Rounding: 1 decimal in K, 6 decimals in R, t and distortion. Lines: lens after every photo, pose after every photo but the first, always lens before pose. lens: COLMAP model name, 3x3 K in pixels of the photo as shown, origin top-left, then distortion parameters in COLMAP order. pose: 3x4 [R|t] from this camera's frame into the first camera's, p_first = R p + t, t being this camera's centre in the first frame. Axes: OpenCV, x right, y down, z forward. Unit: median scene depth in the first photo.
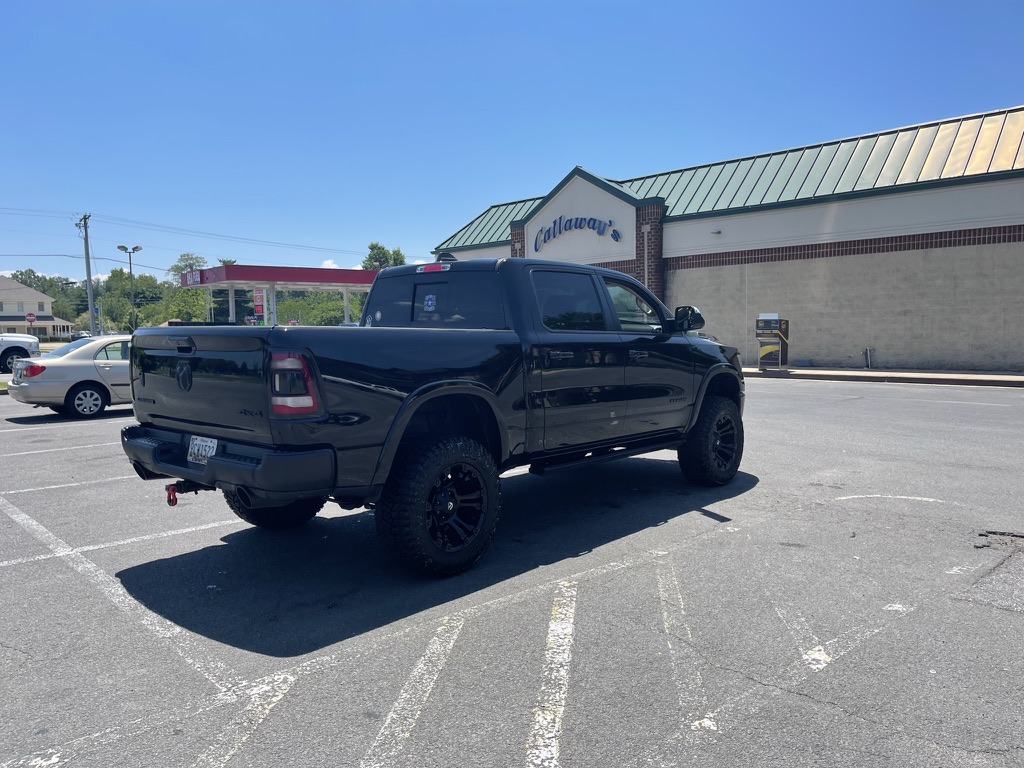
lens RADIAL K [[771.1, 0, 507.2], [0, 771.1, 387.2], [0, 0, 1]] dist [0.059388, -0.071290]
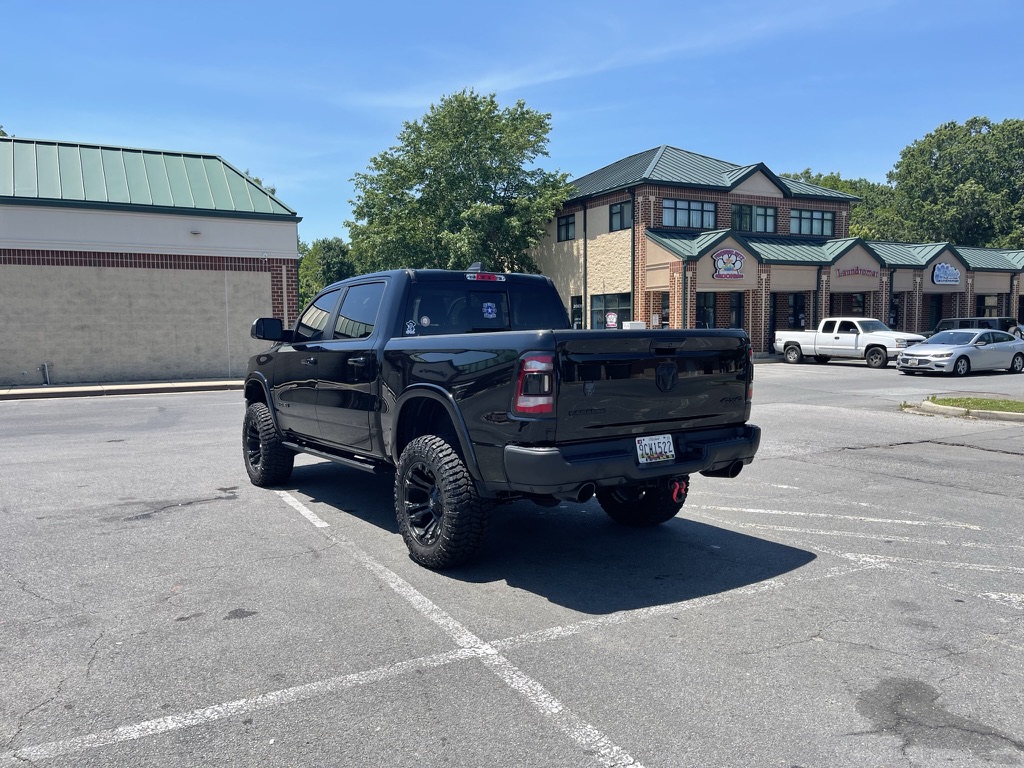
lens RADIAL K [[771.1, 0, 507.2], [0, 771.1, 387.2], [0, 0, 1]] dist [0.059388, -0.071290]
pose [[0.245151, -0.058852, 0.967697, -0.477124], [0.081571, 0.995869, 0.039900, -0.019169], [-0.966047, 0.069155, 0.248939, 0.307900]]
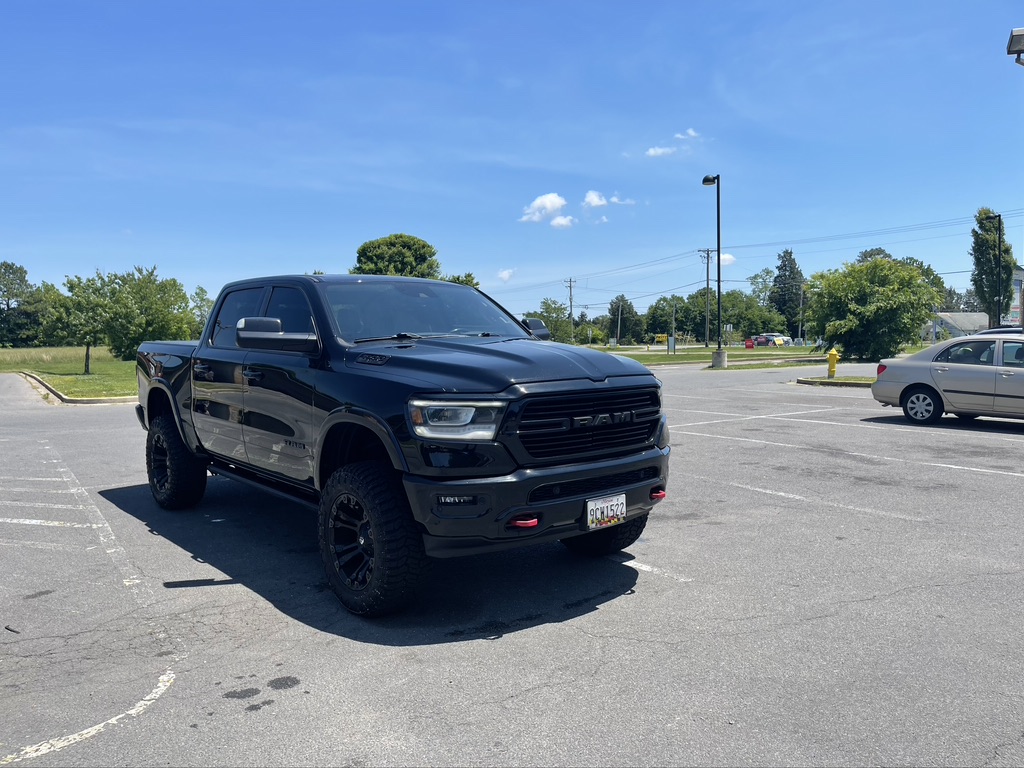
lens RADIAL K [[771.1, 0, 507.2], [0, 771.1, 387.2], [0, 0, 1]] dist [0.059388, -0.071290]
pose [[-0.151780, 0.076575, -0.985444, 0.450094], [-0.058058, 0.994582, 0.086228, -0.055201], [0.986708, 0.070300, -0.146512, 0.645465]]
